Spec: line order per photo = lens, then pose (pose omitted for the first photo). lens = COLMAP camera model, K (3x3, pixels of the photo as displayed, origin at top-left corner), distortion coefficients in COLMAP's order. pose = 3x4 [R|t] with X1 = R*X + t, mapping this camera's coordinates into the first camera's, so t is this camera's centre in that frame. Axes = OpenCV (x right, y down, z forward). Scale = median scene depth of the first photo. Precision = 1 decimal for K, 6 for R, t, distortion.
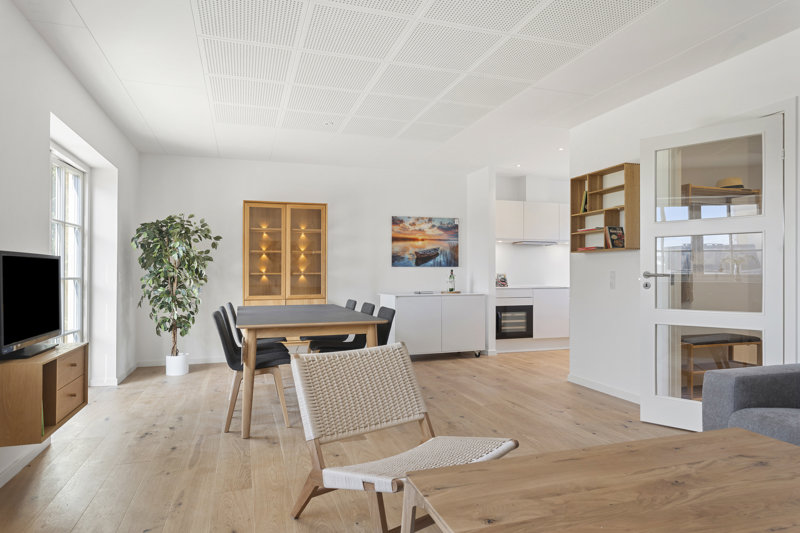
lens RADIAL K [[513.3, 0, 402.4], [0, 513.3, 262.4], [0, 0, 1]] dist [-0.004419, 0.005153]
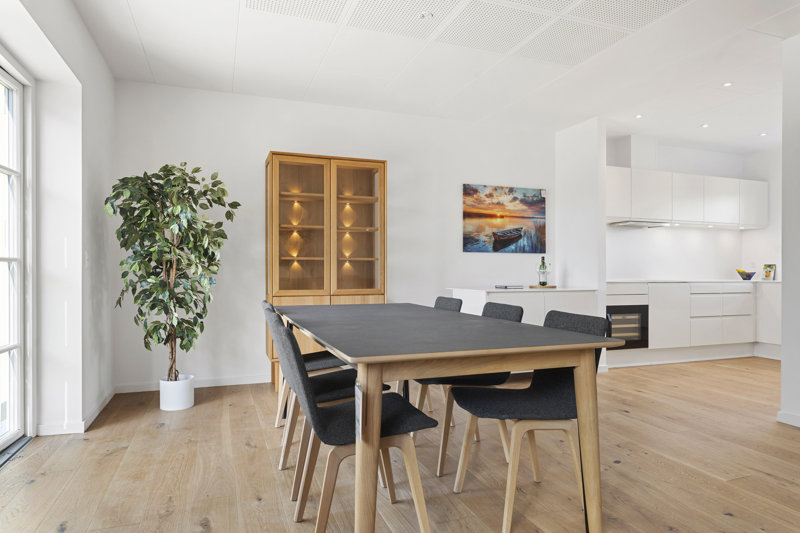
lens RADIAL K [[513.3, 0, 399.4], [0, 513.3, 272.6], [0, 0, 1]] dist [-0.004419, 0.005153]
pose [[0.999144, 0.007931, 0.040600, -0.164461], [-0.009176, 0.999491, 0.030564, 0.018789], [-0.040337, -0.030910, 0.998708, 0.302946]]
